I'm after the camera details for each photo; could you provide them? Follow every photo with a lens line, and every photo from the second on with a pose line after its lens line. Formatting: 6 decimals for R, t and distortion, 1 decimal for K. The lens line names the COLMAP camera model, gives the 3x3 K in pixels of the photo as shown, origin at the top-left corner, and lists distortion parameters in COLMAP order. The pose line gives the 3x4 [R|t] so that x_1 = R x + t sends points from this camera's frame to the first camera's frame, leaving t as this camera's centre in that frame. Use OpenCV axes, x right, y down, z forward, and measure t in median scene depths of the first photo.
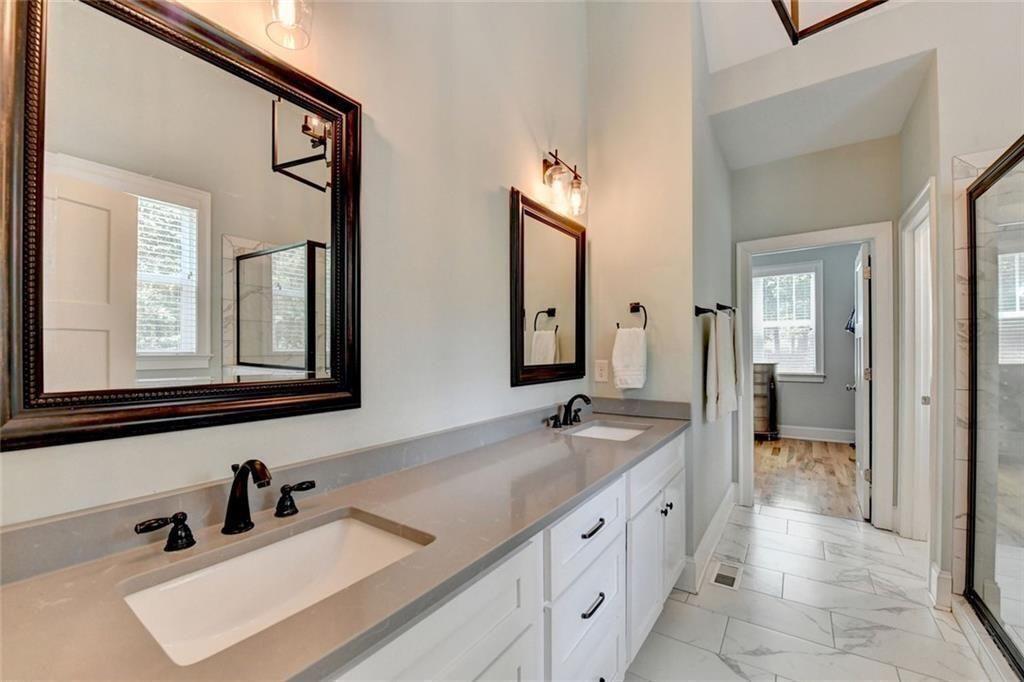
lens RADIAL K [[417.1, 0, 497.8], [0, 417.1, 356.7], [0, 0, 1]] dist [-0.021165, -0.000896]
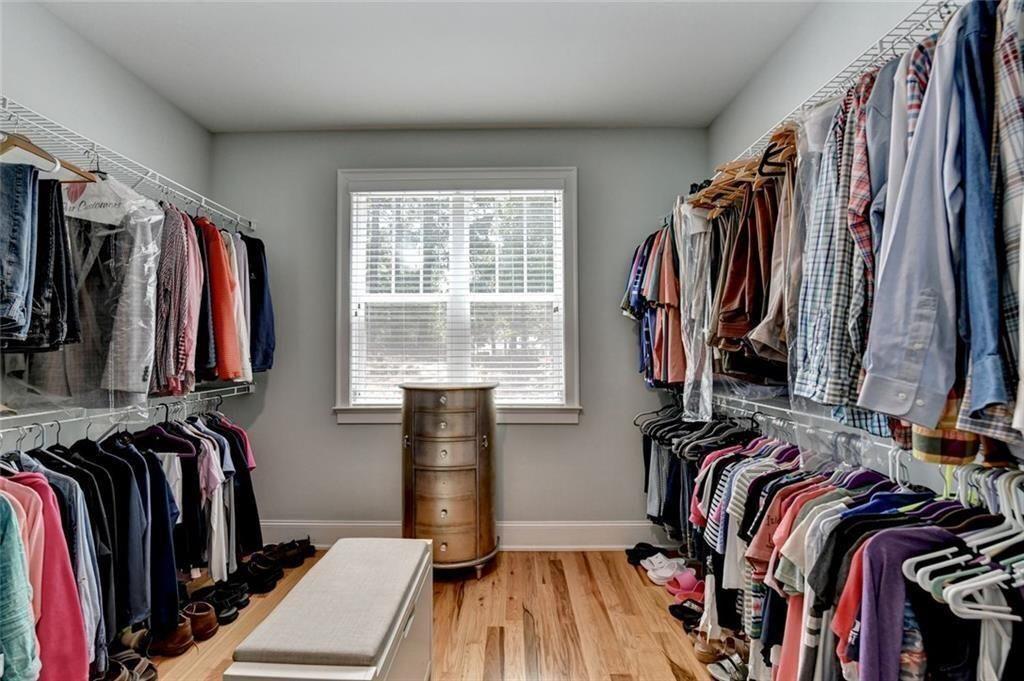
lens RADIAL K [[412.6, 0, 498.3], [0, 412.6, 357.2], [0, 0, 1]] dist [-0.013829, -0.000099]
pose [[0.822045, -0.001469, 0.569421, 1.106972], [0.002399, 0.999997, -0.000885, -0.035148], [-0.569418, 0.002094, 0.822045, 1.644688]]
